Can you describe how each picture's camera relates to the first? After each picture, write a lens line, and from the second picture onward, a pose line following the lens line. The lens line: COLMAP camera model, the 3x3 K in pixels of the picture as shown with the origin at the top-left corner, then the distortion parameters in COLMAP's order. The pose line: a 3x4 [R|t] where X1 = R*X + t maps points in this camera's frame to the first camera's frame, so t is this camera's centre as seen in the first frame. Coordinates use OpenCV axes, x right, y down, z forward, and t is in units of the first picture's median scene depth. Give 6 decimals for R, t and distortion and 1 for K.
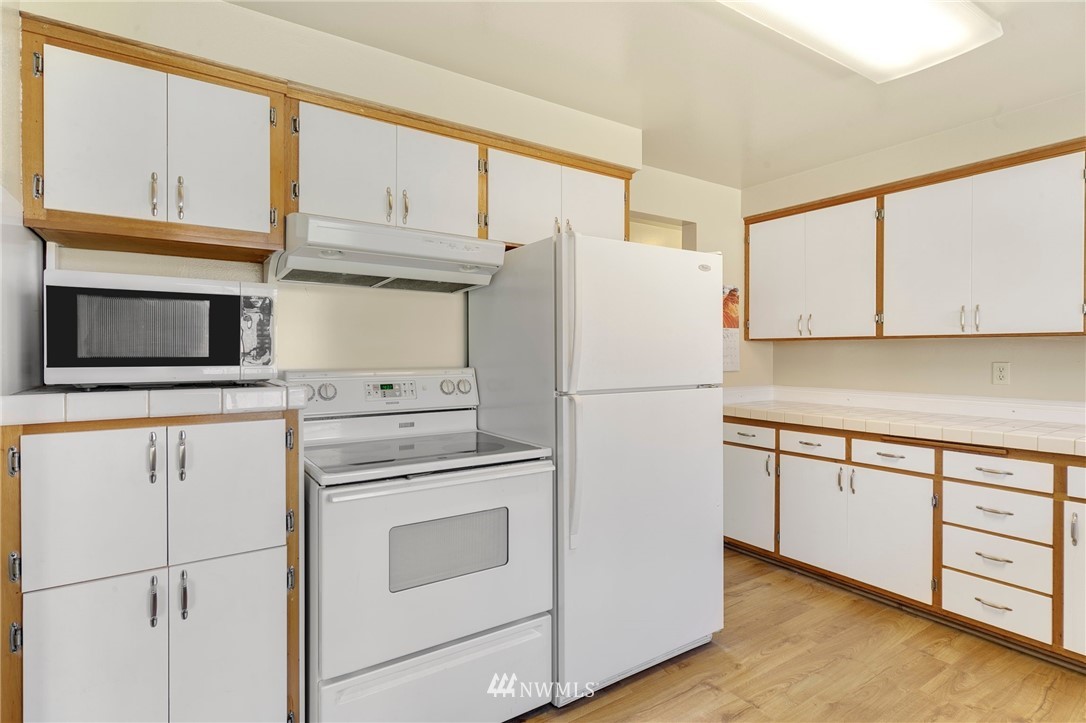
lens RADIAL K [[548.4, 0, 546.2], [0, 548.4, 363.4], [0, 0, 1]] dist [0.003497, -0.000352]
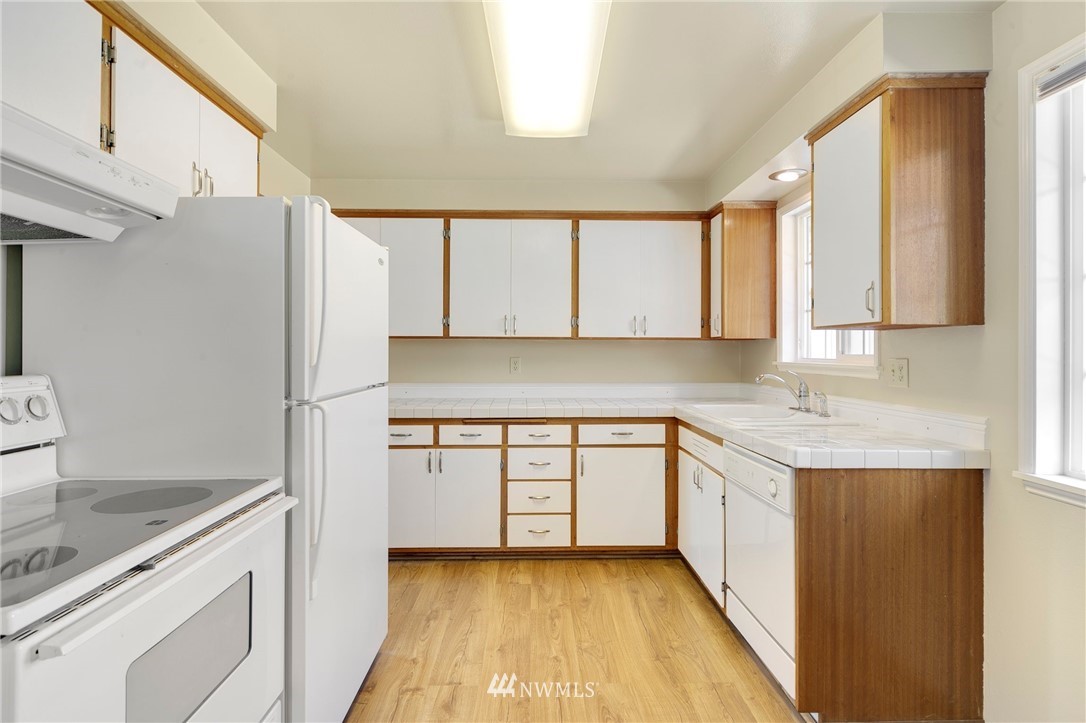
lens RADIAL K [[548.4, 0, 544.0], [0, 548.4, 354.3], [0, 0, 1]] dist [0.003497, -0.000352]
pose [[0.542818, -0.004792, 0.839837, -0.342270], [0.016194, 0.999858, -0.004762, -0.002609], [-0.839694, 0.016185, 0.542818, 0.228216]]
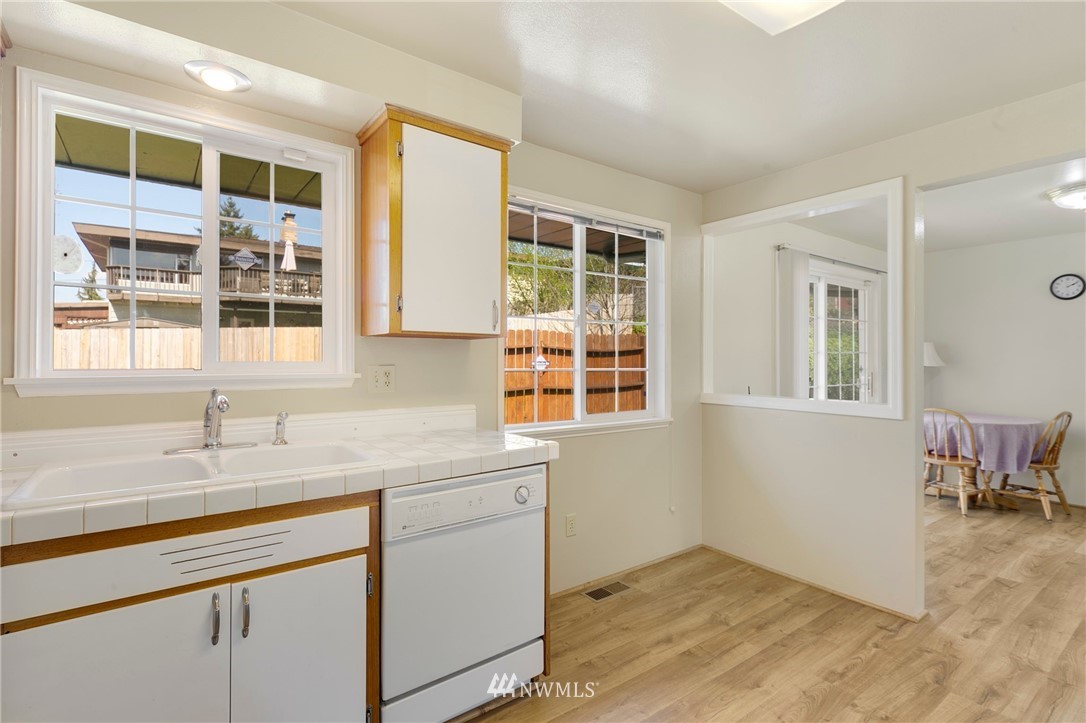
lens RADIAL K [[509.6, 0, 547.0], [0, 509.6, 358.1], [0, 0, 1]] dist [0.011137, -0.000097]
pose [[-0.999122, -0.008703, -0.040989, 0.995017], [-0.008802, 0.999959, 0.002220, -0.028074], [0.040968, 0.002579, -0.999157, 1.882447]]
